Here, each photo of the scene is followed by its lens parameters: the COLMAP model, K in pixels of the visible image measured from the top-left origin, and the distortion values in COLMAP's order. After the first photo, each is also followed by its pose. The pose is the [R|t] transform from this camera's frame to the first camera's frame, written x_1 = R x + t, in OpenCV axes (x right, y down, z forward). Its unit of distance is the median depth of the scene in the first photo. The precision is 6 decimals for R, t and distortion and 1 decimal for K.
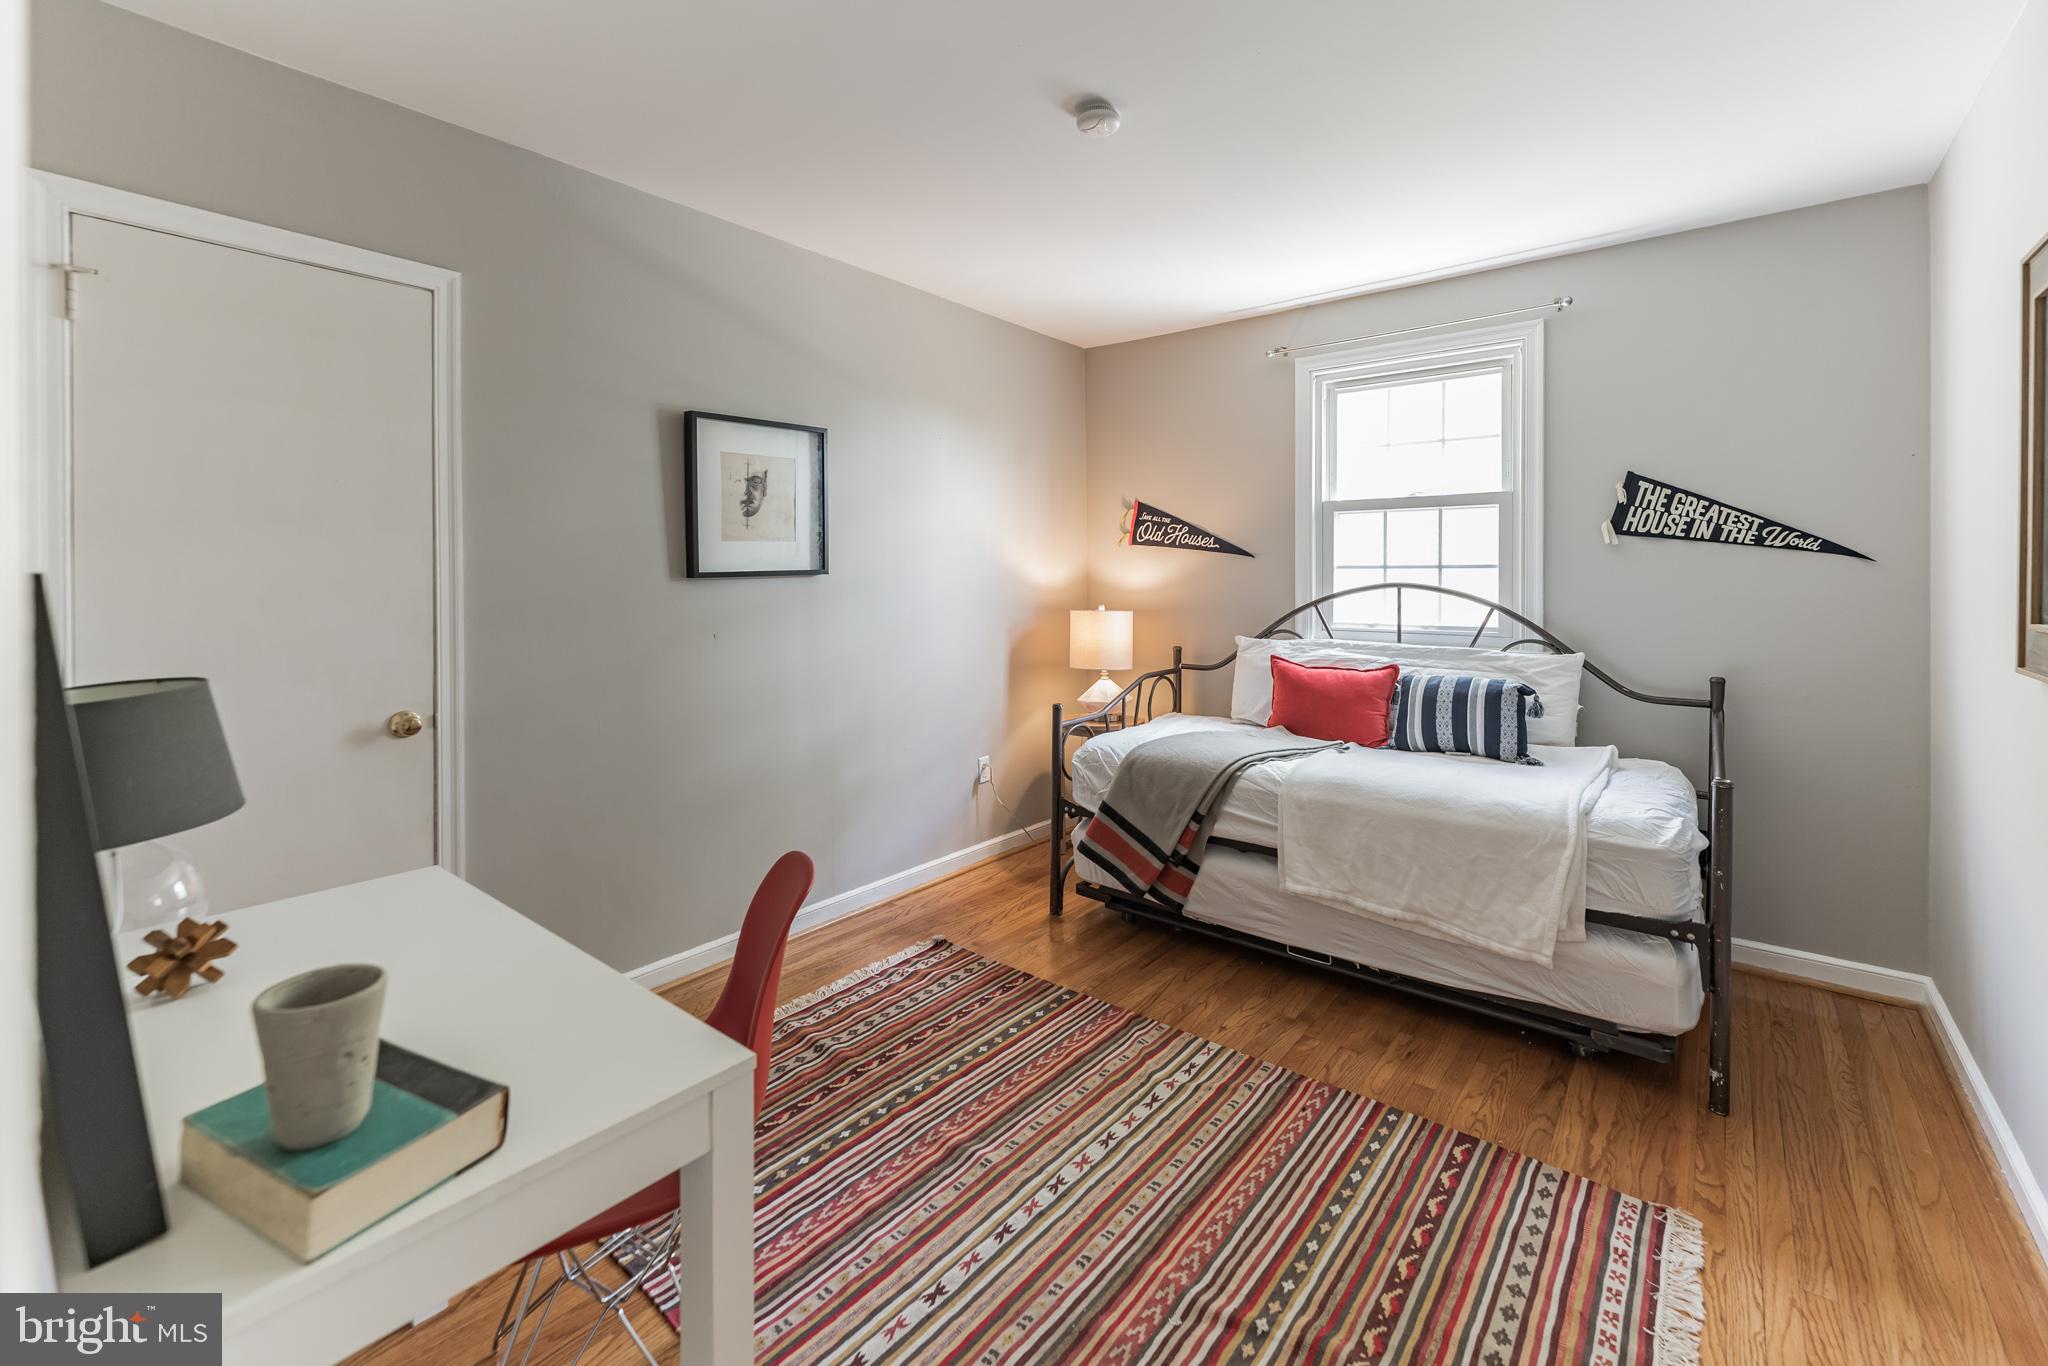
lens RADIAL K [[860.6, 0, 1031.5], [0, 860.6, 575.3], [0, 0, 1]] dist [-0.000693, -0.000250]
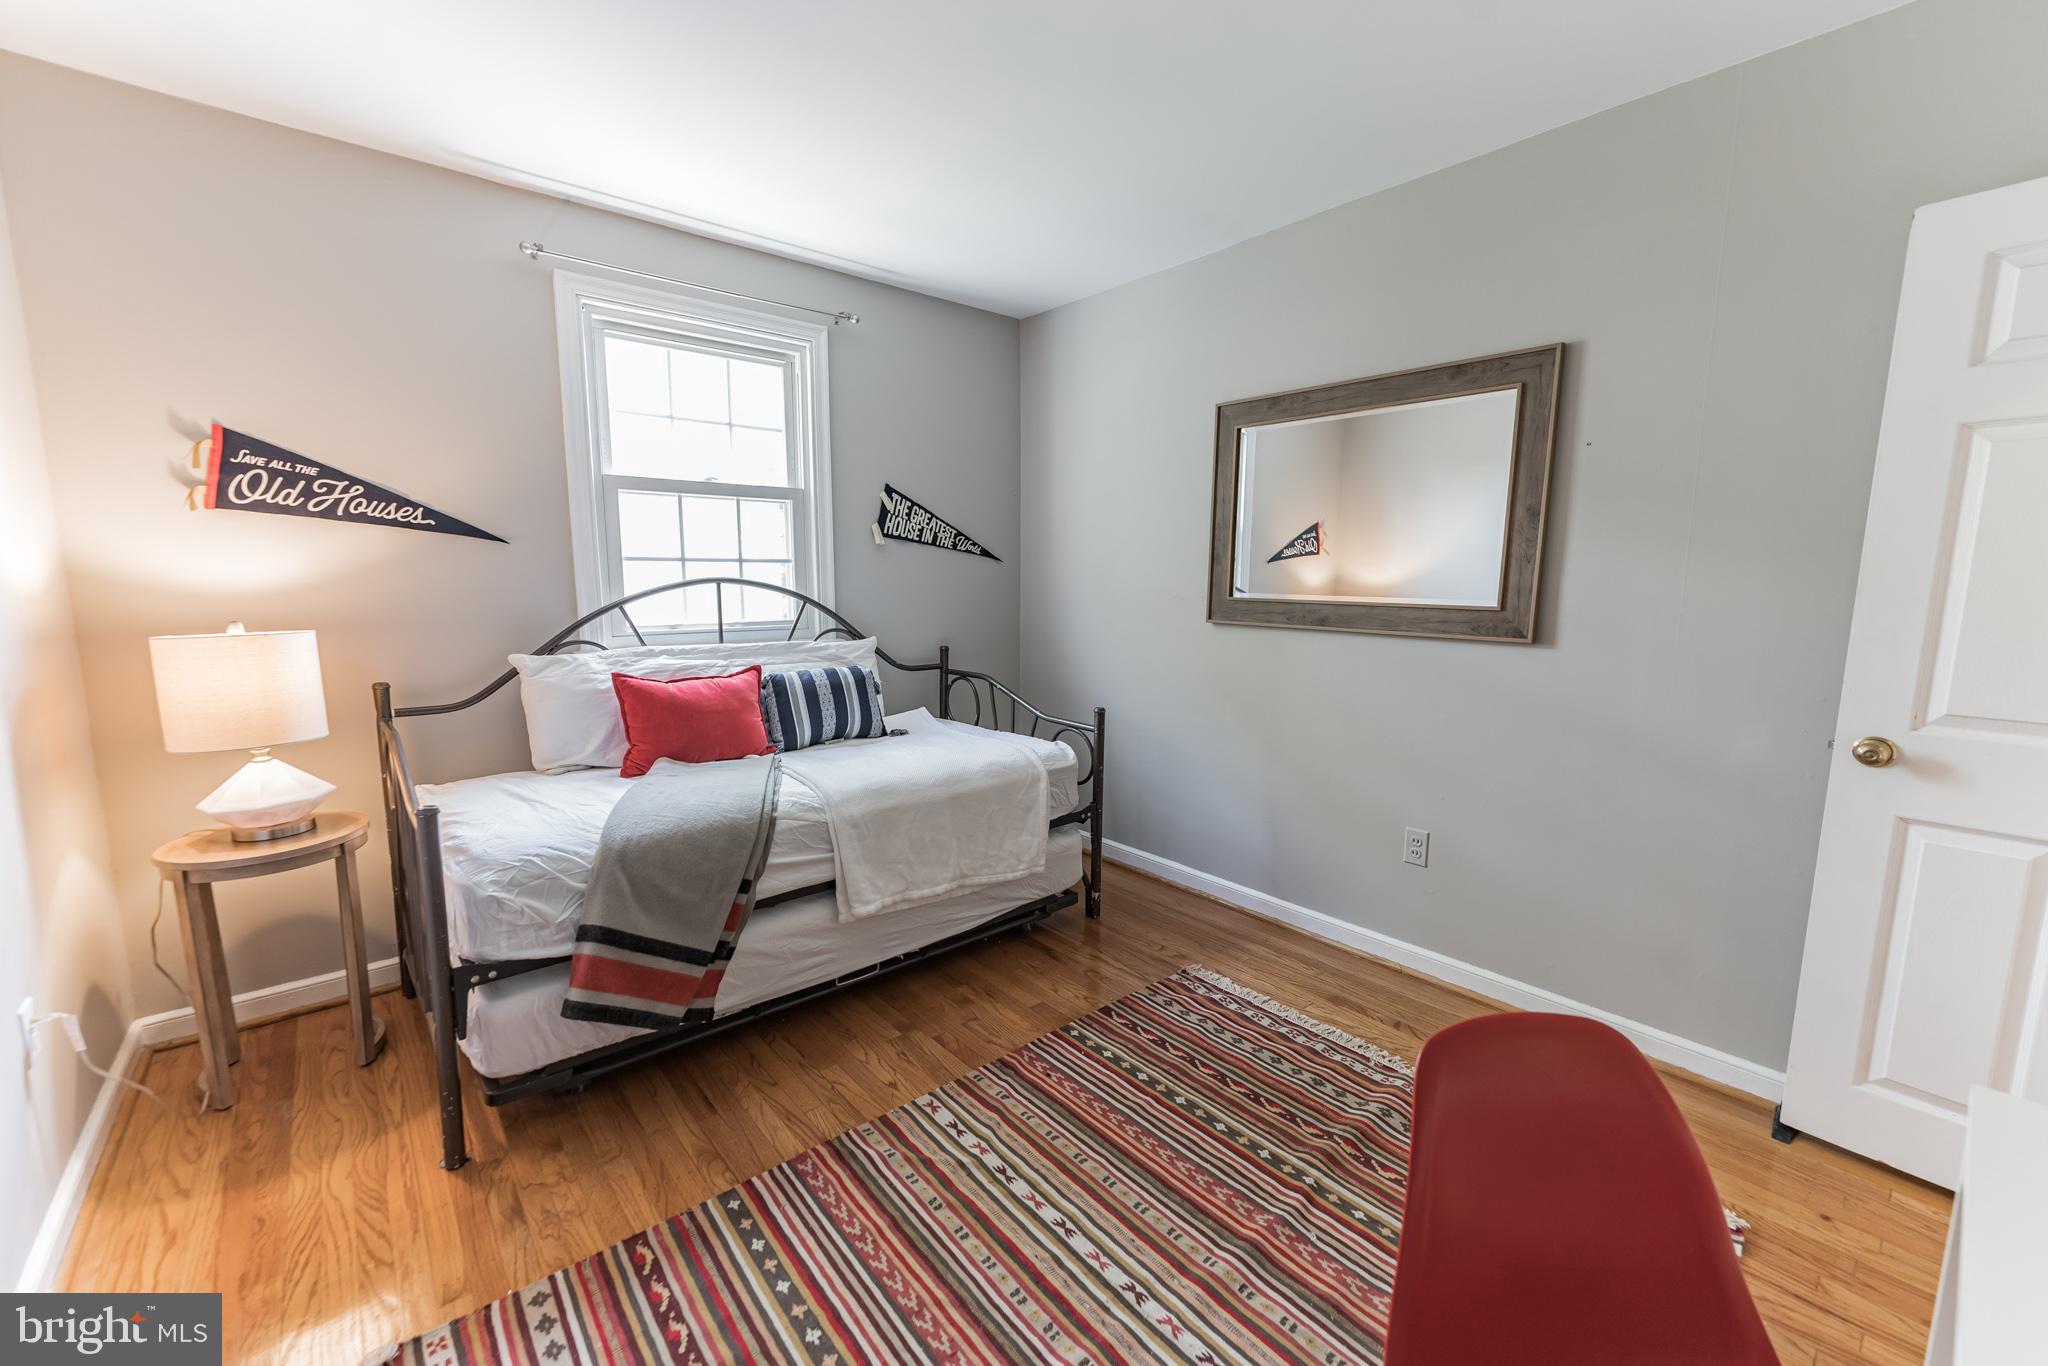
lens RADIAL K [[814.9, 0, 1024.0], [0, 814.9, 683.0], [0, 0, 1]] dist [-0.002241, -0.000314]
pose [[0.190980, -0.130028, 0.972944, -0.424389], [-0.005503, 0.991030, 0.133525, 0.002745], [-0.981579, -0.030855, 0.188551, 0.595095]]
